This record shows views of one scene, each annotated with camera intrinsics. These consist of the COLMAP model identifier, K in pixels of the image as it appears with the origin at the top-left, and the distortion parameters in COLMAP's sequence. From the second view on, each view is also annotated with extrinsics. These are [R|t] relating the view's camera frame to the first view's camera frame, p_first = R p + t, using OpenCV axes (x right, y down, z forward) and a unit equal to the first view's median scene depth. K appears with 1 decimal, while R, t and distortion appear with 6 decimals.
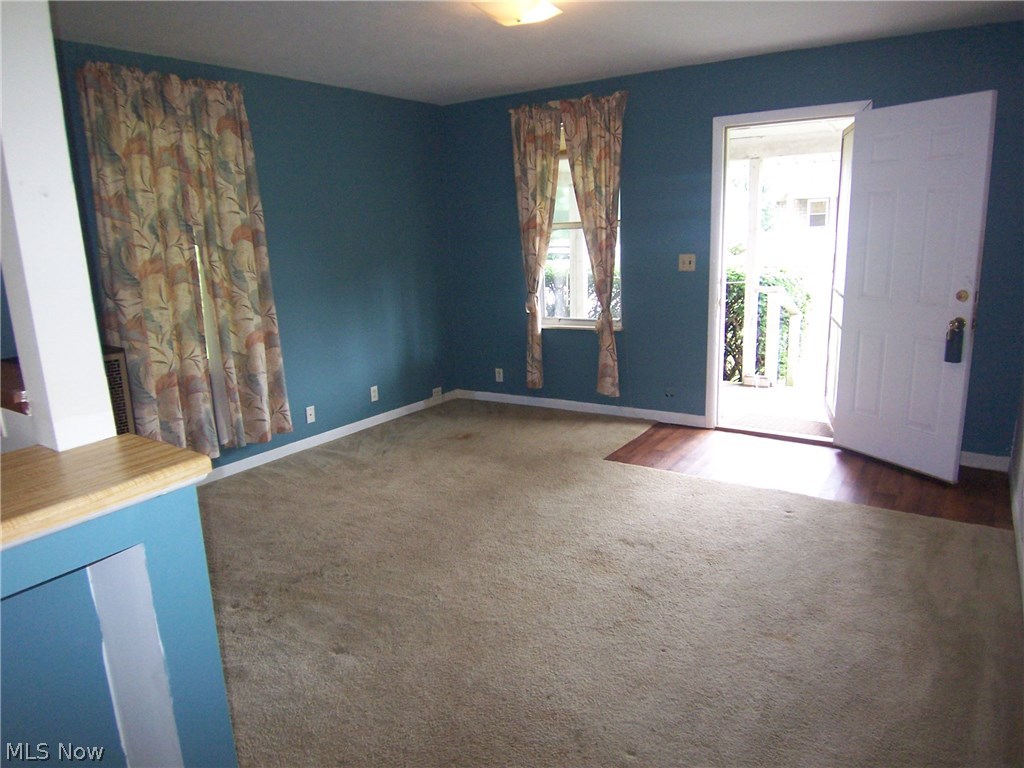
lens RADIAL K [[690.0, 0, 512.0], [0, 690.0, 384.0], [0, 0, 1]] dist [-0.005690, -0.059473]
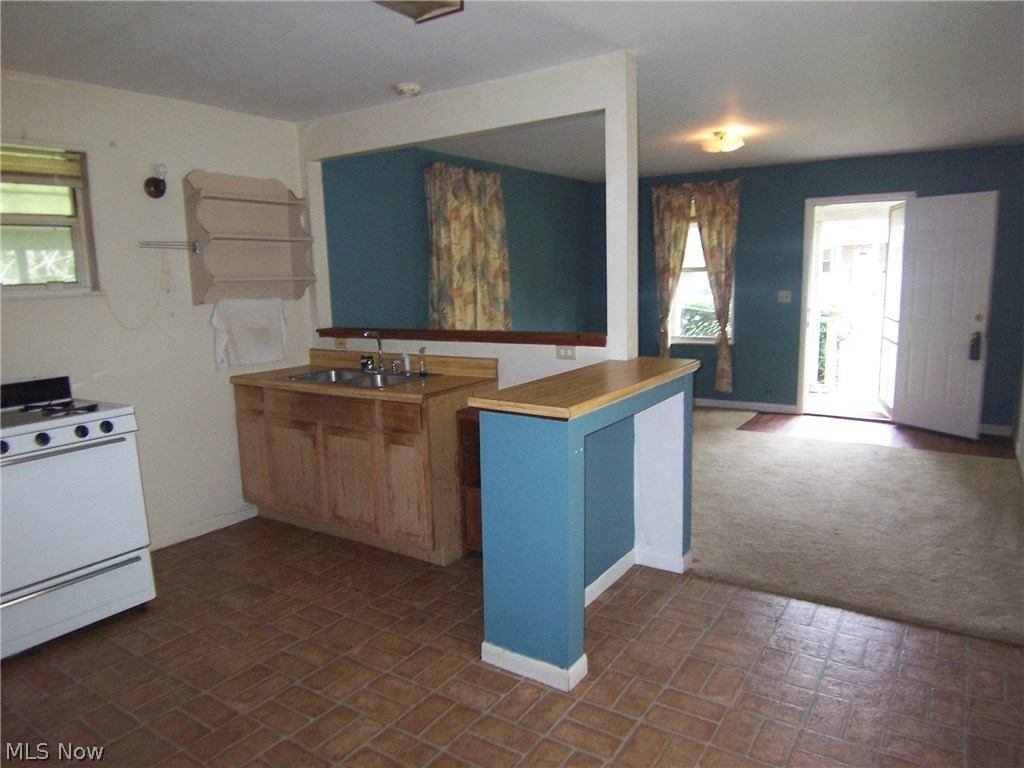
lens RADIAL K [[690.0, 0, 512.0], [0, 690.0, 384.0], [0, 0, 1]] dist [-0.005690, -0.059473]
pose [[0.999942, 0.010463, 0.002375, -0.351304], [-0.010301, 0.998130, -0.060246, 0.108263], [-0.003001, 0.060218, 0.998181, -0.462540]]
